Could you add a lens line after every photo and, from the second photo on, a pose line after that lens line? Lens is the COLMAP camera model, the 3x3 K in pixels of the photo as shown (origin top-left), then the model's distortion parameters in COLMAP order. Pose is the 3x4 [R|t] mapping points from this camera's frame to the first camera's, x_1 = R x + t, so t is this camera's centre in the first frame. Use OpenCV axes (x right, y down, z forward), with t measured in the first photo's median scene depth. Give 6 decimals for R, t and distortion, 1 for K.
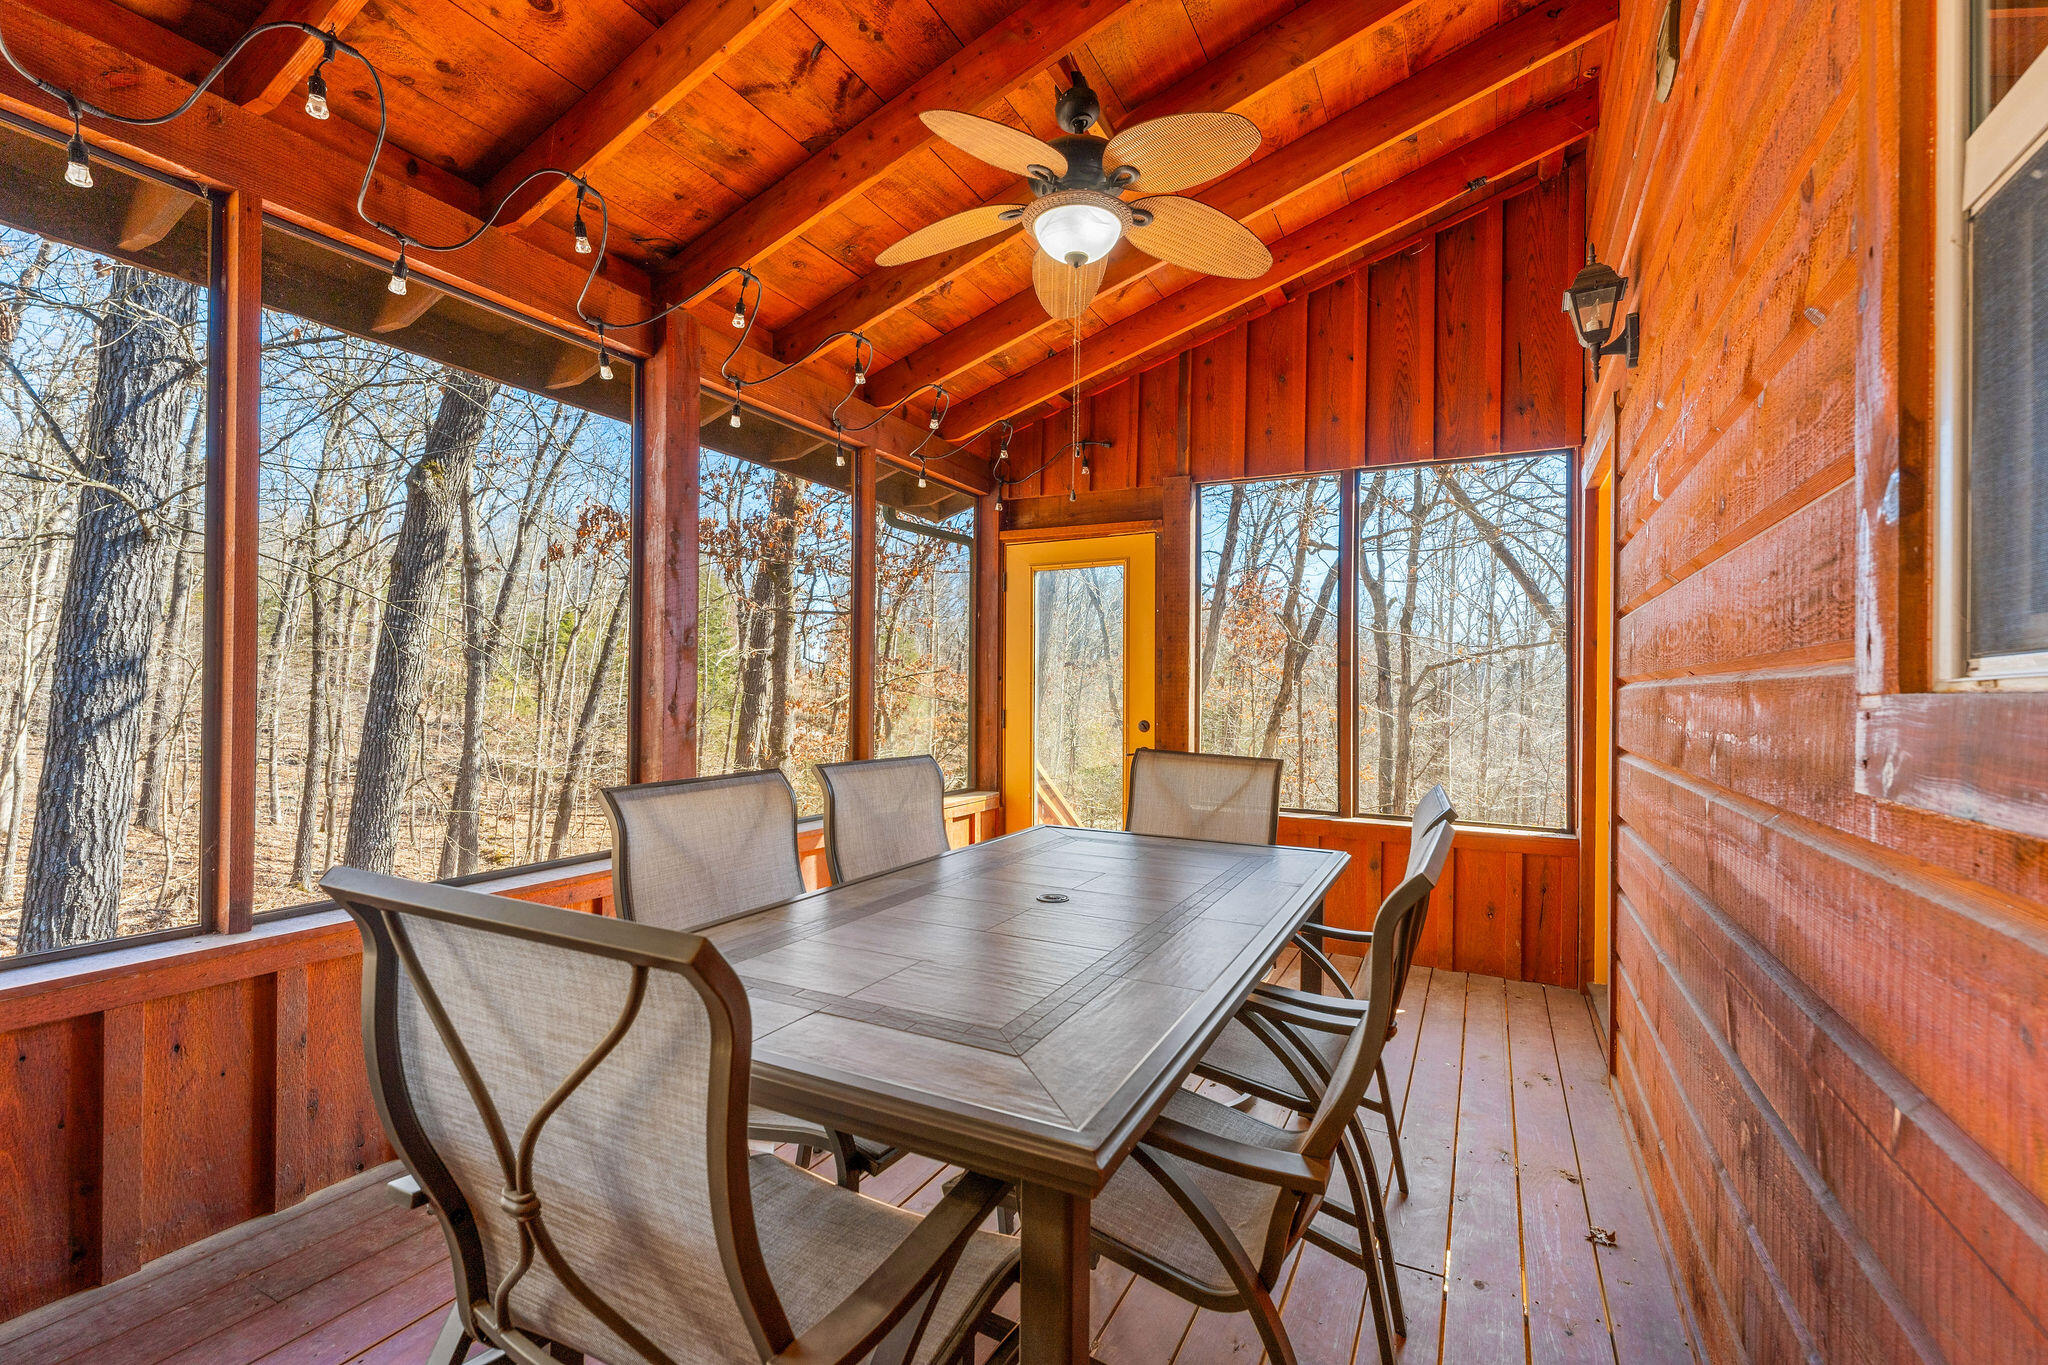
lens RADIAL K [[934.9, 0, 1022.2], [0, 934.9, 686.8], [0, 0, 1]] dist [-0.002482, 0.000137]
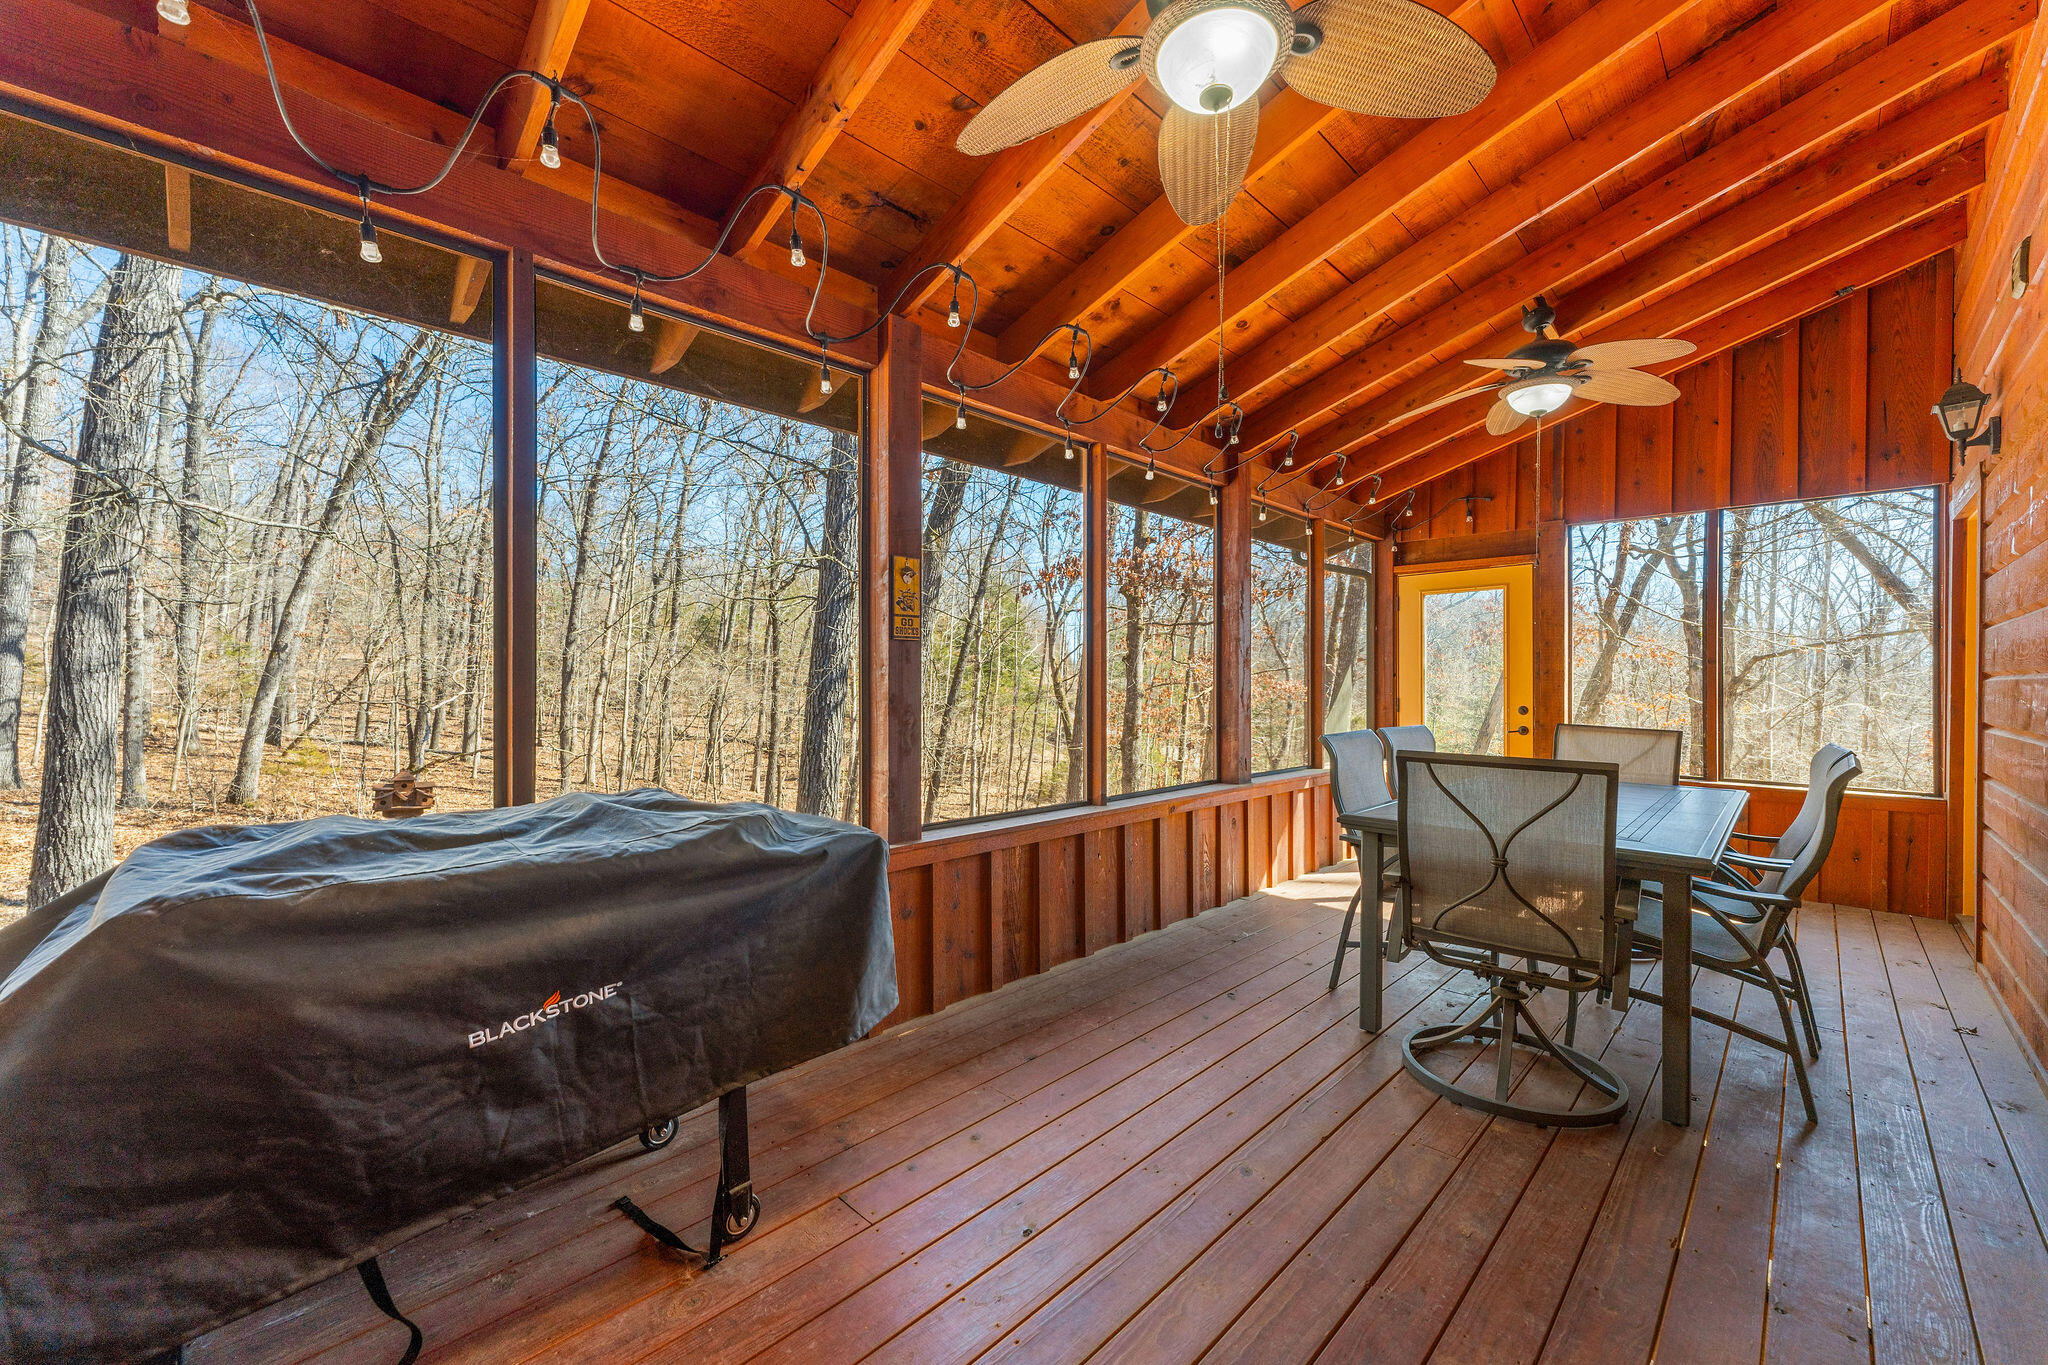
lens RADIAL K [[815.5, 0, 1035.9], [0, 815.5, 687.6], [0, 0, 1]] dist [0.000170, 0.000668]
pose [[0.954560, -0.006075, -0.297956, -0.256808], [0.008487, 0.999941, 0.006804, -0.005507], [0.297897, -0.009023, 0.954555, -0.431637]]
